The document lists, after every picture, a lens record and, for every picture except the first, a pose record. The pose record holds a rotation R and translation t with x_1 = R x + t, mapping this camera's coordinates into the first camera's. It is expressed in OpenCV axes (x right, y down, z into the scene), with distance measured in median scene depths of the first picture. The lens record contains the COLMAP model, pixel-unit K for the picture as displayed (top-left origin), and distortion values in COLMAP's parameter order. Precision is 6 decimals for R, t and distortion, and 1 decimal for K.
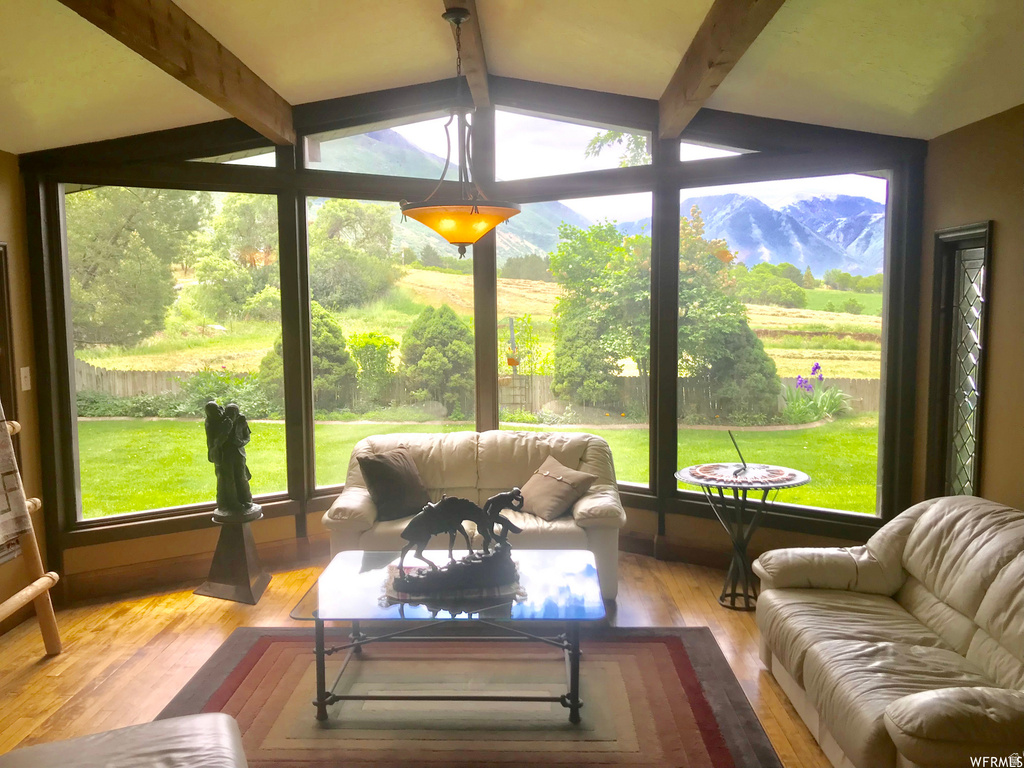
lens RADIAL K [[830.2, 0, 511.4], [0, 830.2, 380.4], [0, 0, 1]] dist [0.020371, -0.033806]
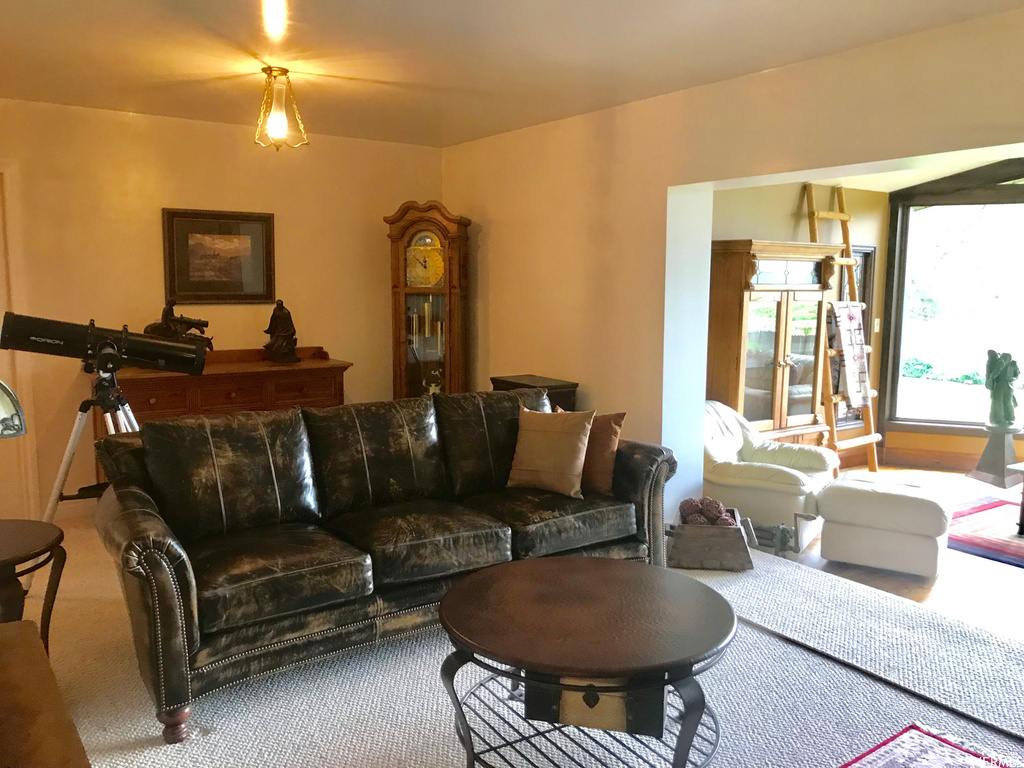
lens RADIAL K [[830.2, 0, 512.3], [0, 830.2, 381.6], [0, 0, 1]] dist [0.020371, -0.033806]
pose [[0.586407, 0.106320, -0.803008, 0.338384], [-0.088307, 0.993831, 0.067098, 0.060525], [0.805188, 0.031565, 0.592179, -0.571468]]
